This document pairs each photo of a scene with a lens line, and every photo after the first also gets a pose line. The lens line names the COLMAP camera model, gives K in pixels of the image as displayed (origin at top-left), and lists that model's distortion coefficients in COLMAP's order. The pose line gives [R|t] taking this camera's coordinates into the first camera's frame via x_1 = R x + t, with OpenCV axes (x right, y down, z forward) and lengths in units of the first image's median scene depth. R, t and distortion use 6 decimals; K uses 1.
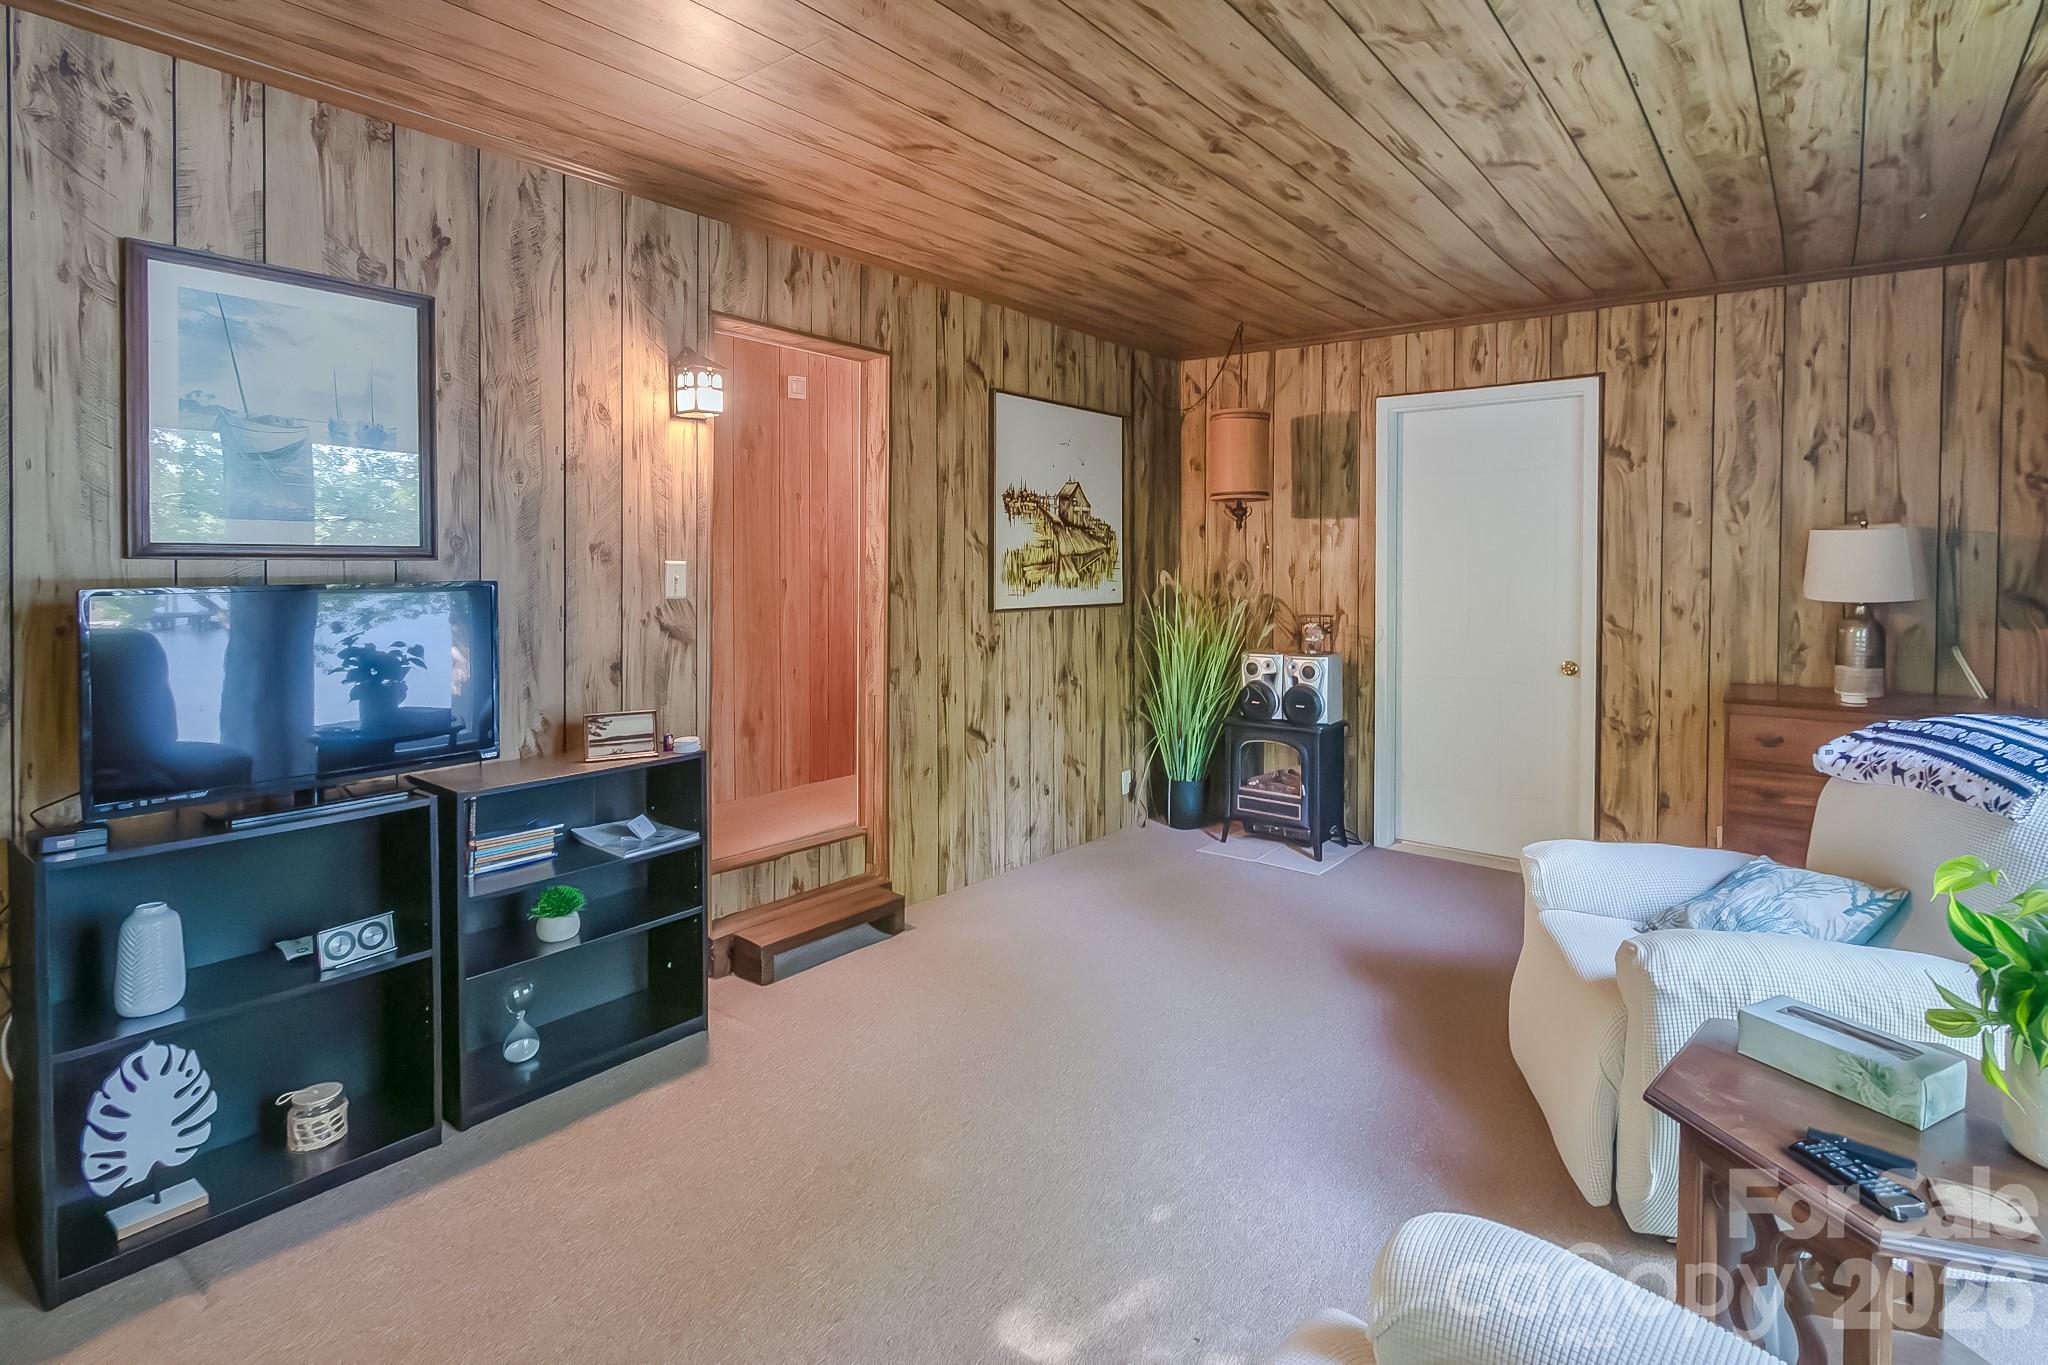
lens RADIAL K [[947.0, 0, 1051.2], [0, 947.0, 581.0], [0, 0, 1]] dist [-0.027822, 0.000412]
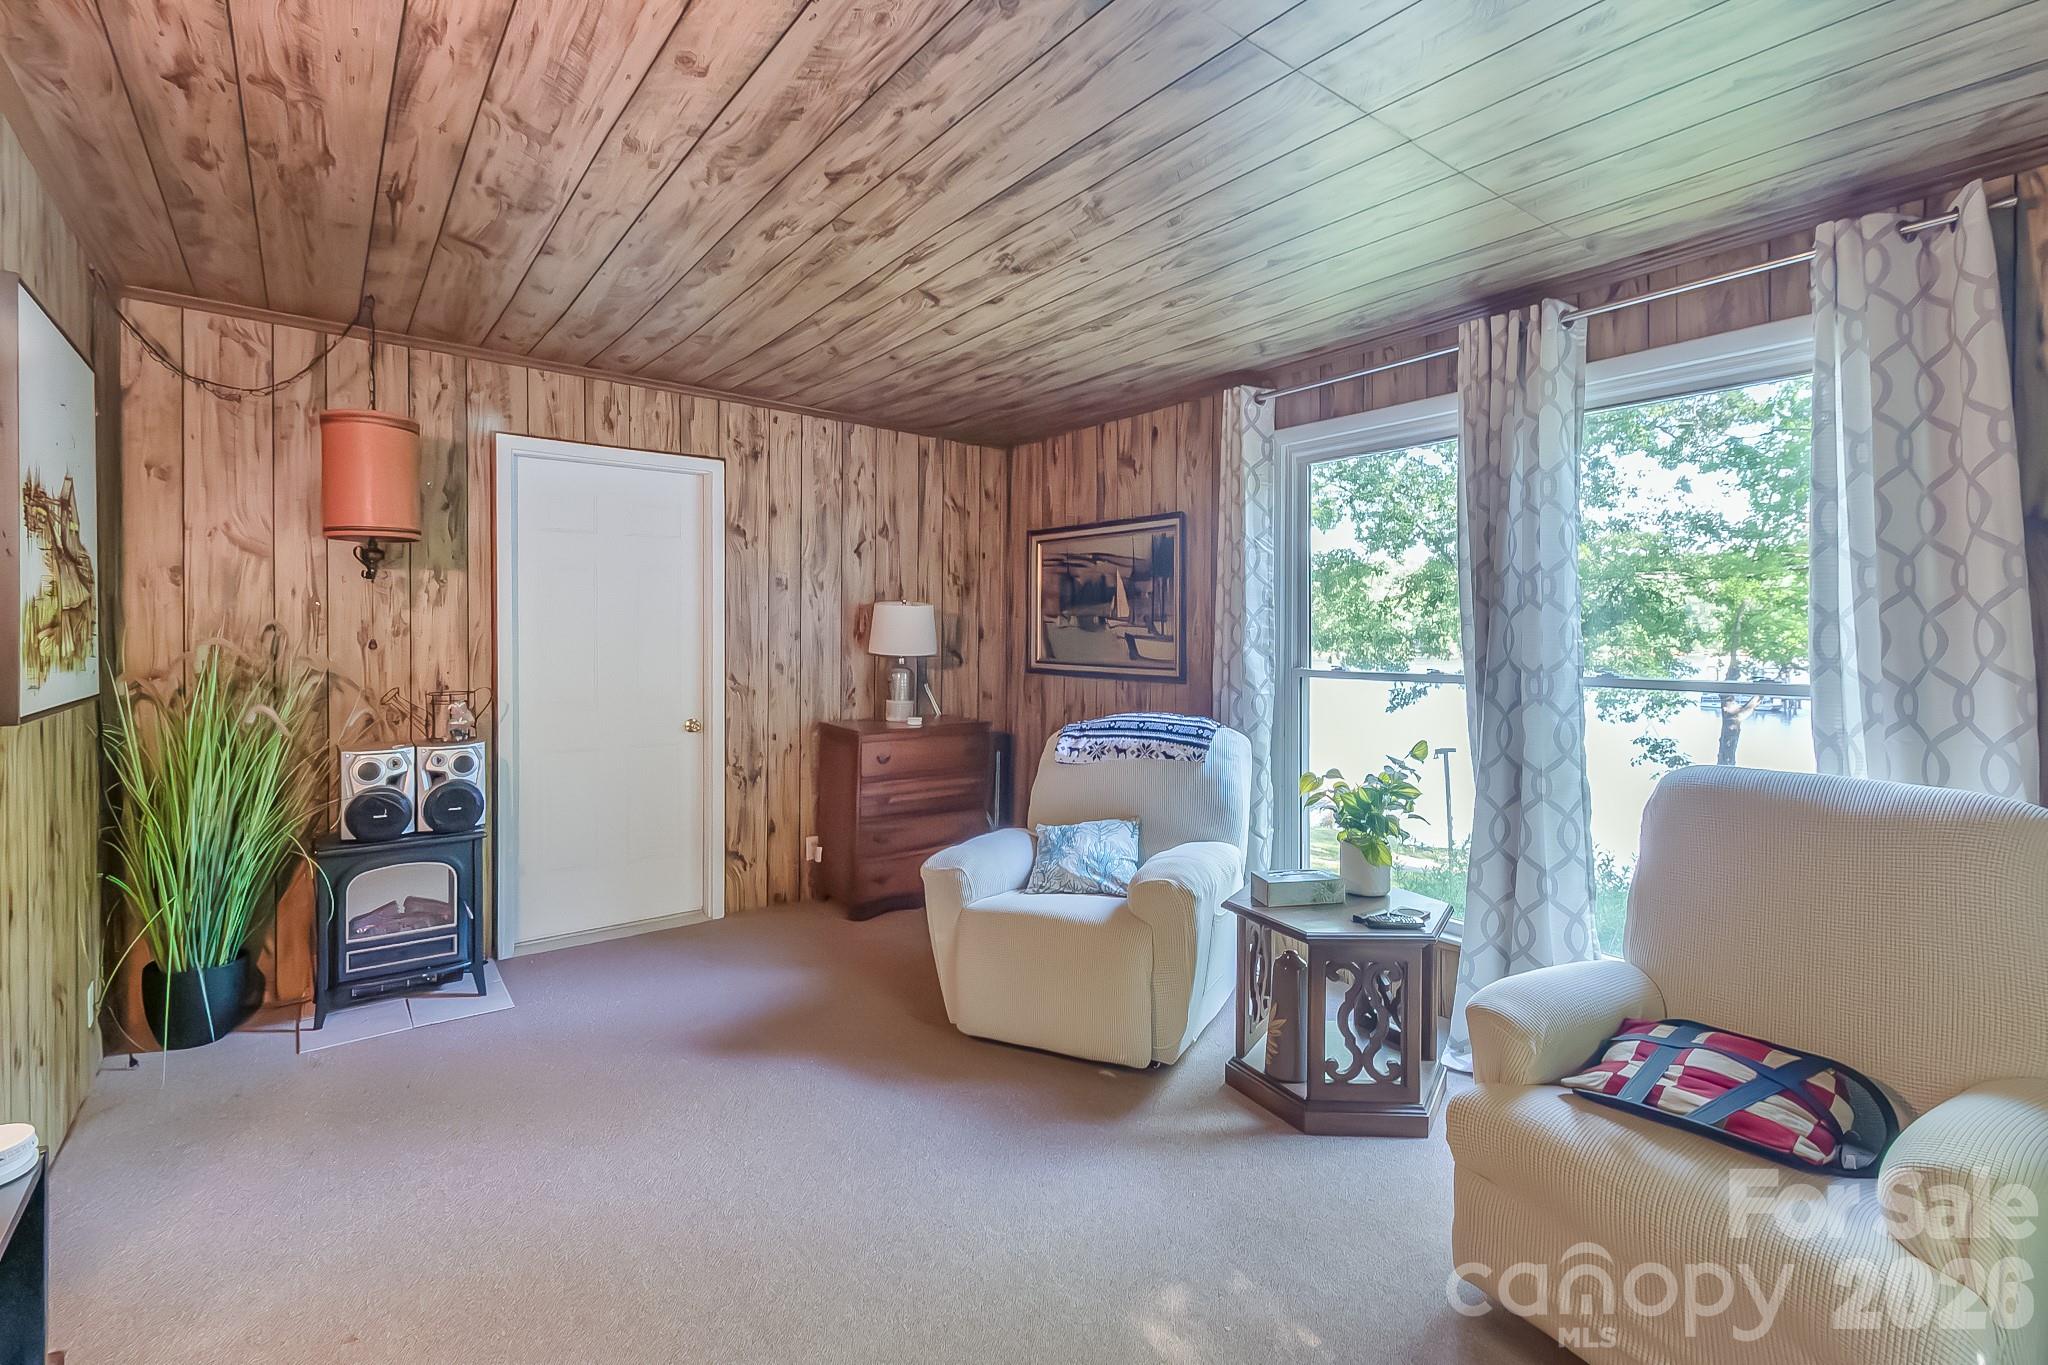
lens RADIAL K [[931.3, 0, 1036.1], [0, 931.3, 641.0], [0, 0, 1]] dist [0.001522, -0.000138]
pose [[0.235725, -0.010604, 0.971762, -0.433697], [0.013290, 0.999882, 0.007687, -0.007606], [-0.971729, 0.011103, 0.235838, 0.398275]]
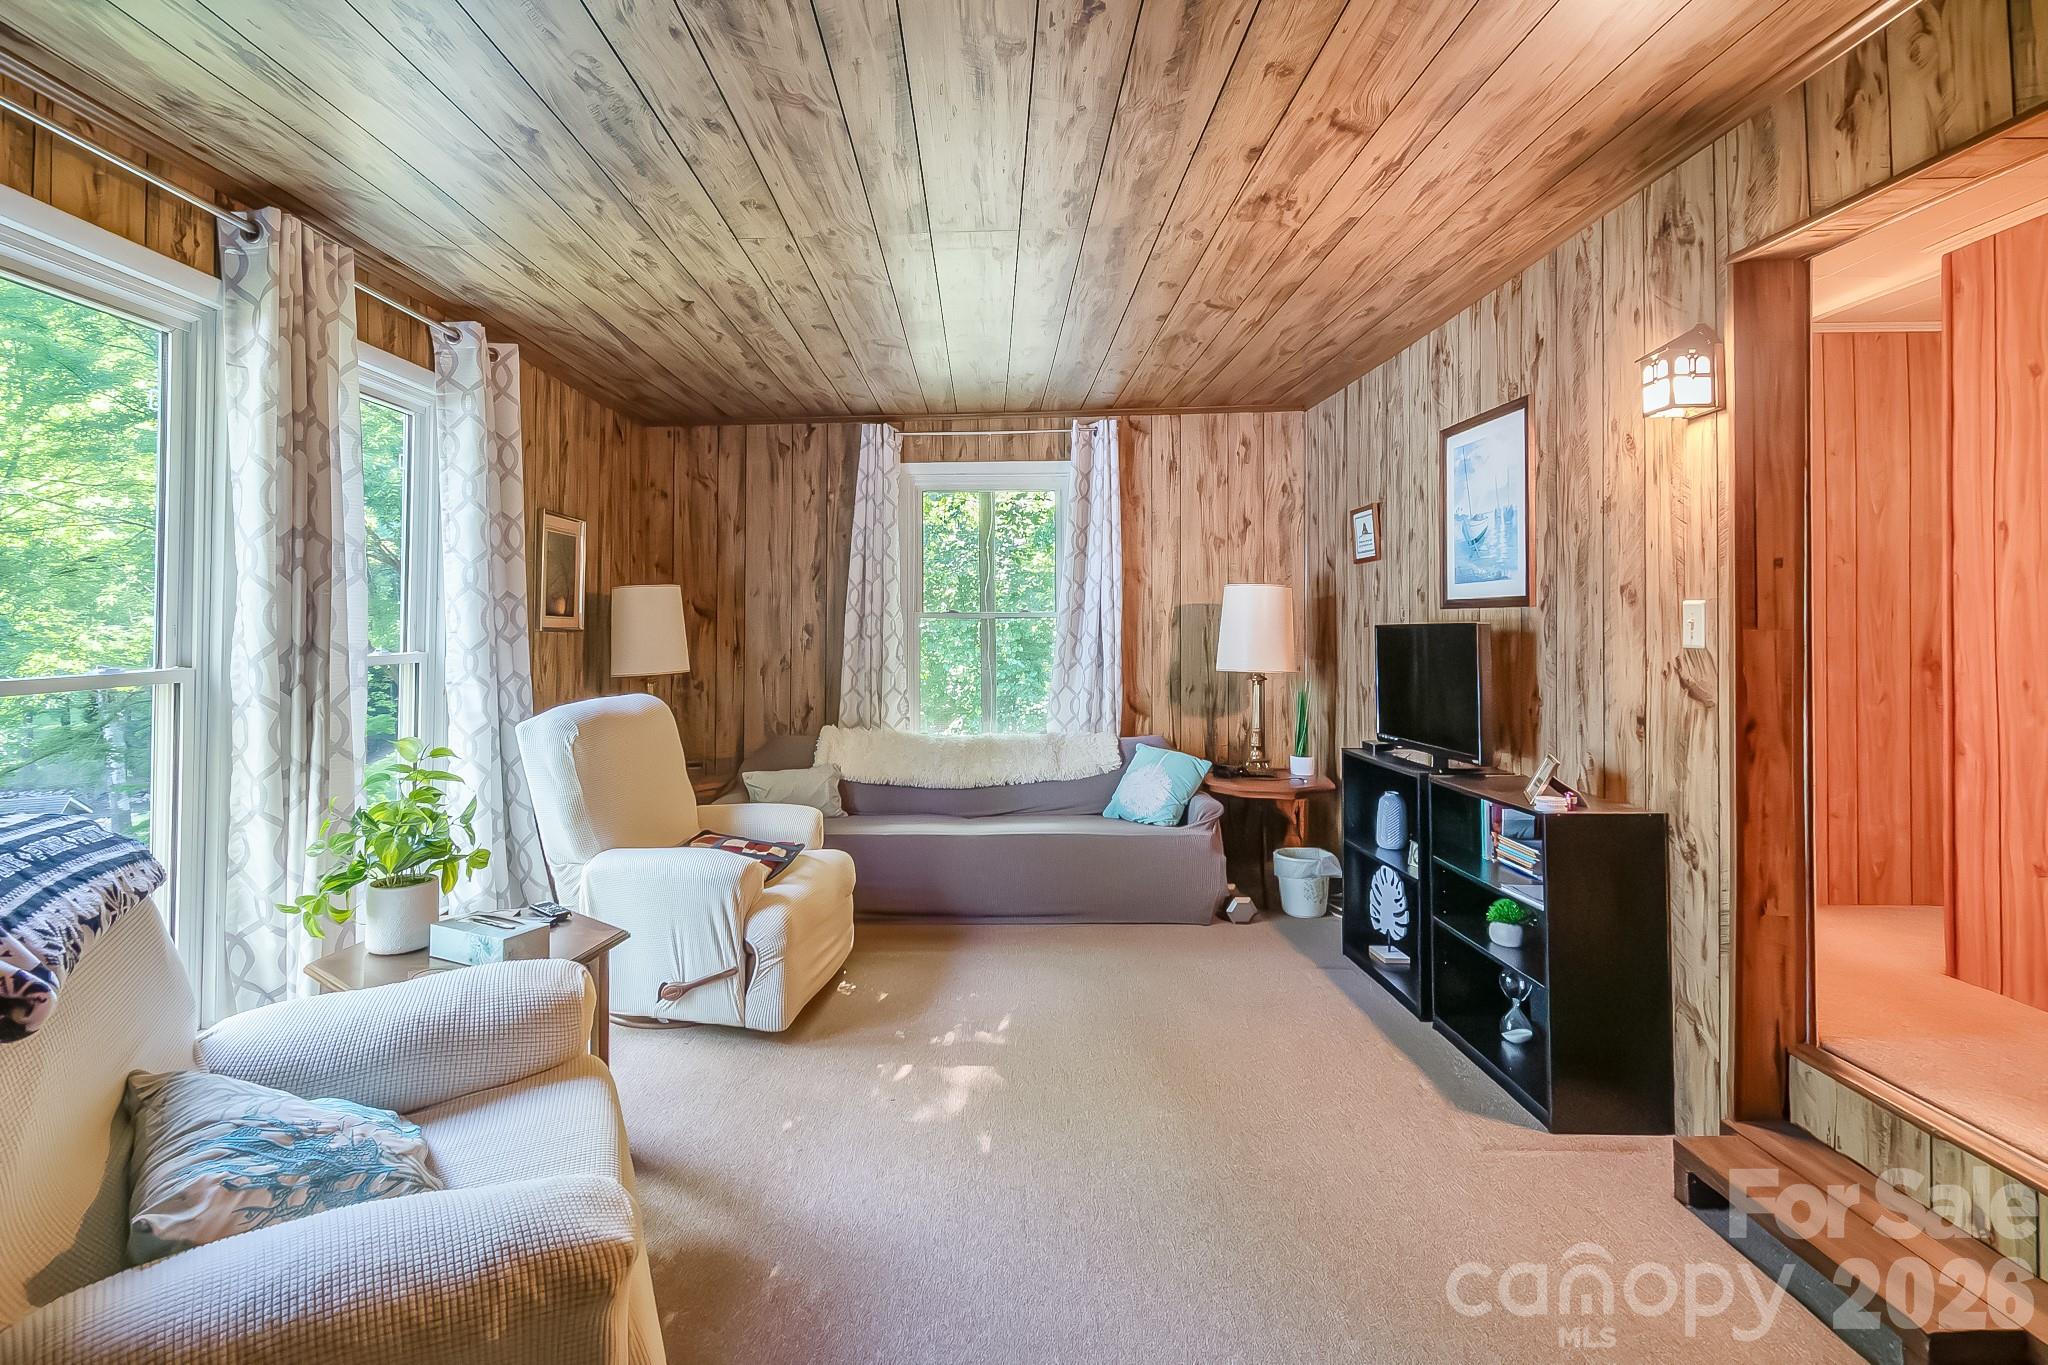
lens RADIAL K [[937.9, 0, 966.9], [0, 937.9, 609.1], [0, 0, 1]] dist [-0.001098, -0.000809]
pose [[-0.790304, -0.008986, -0.612649, 0.452433], [-0.008263, 0.999958, -0.004007, -0.004851], [0.612659, 0.001896, -0.790345, 0.998534]]
